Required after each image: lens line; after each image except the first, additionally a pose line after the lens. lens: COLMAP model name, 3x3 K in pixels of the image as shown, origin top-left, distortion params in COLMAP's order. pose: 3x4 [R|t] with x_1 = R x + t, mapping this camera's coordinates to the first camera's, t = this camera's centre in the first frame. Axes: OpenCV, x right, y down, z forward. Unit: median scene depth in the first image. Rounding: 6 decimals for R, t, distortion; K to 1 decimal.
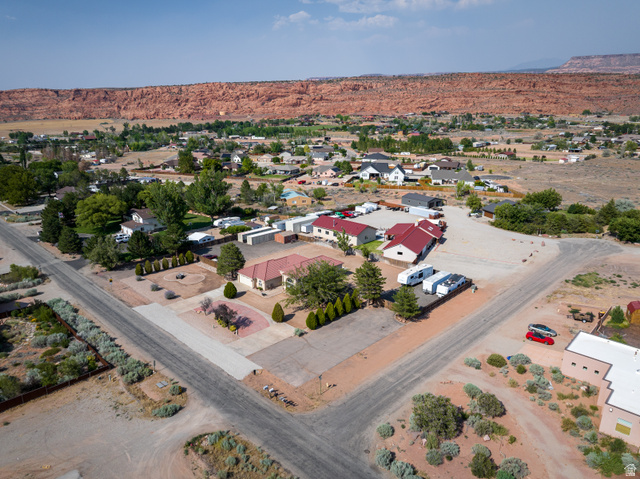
lens RADIAL K [[451.1, 0, 317.2], [0, 451.1, 238.8], [0, 0, 1]] dist [-0.047970, 0.015114]
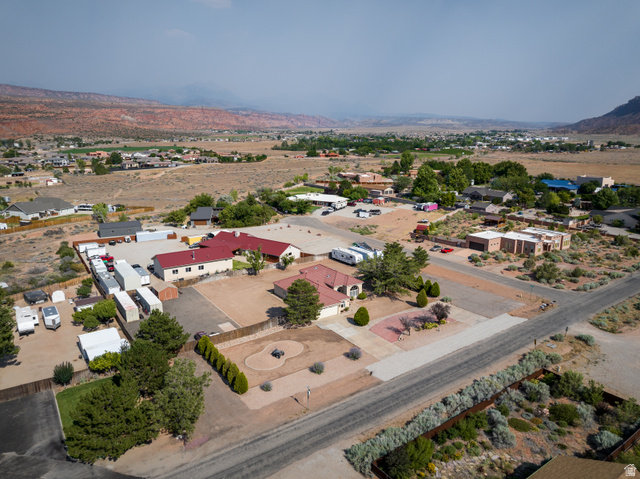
lens RADIAL K [[451.1, 0, 316.0], [0, 451.1, 239.7], [0, 0, 1]] dist [-0.047970, 0.015114]
pose [[0.188226, -0.217259, 0.957794, -0.675624], [0.271390, 0.948759, 0.161876, -0.128883], [-0.943885, 0.229467, 0.237543, 0.556507]]
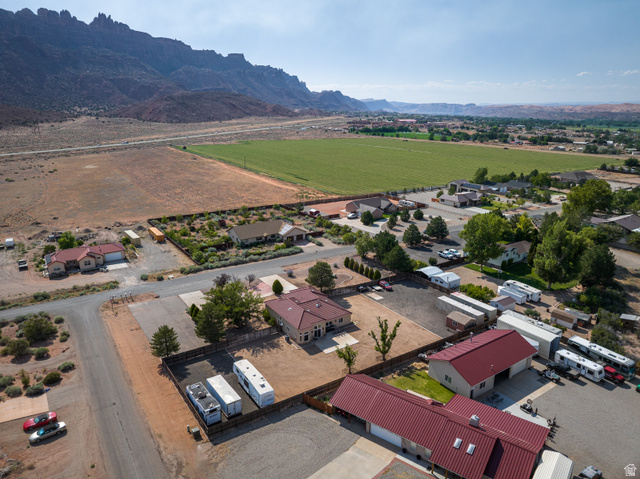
lens RADIAL K [[451.1, 0, 315.9], [0, 451.1, 240.7], [0, 0, 1]] dist [-0.047970, 0.015114]
pose [[-0.209085, 0.282821, -0.936107, 0.582829], [-0.272115, 0.902630, 0.333486, -0.283657], [0.939275, 0.324456, -0.111766, 0.788327]]
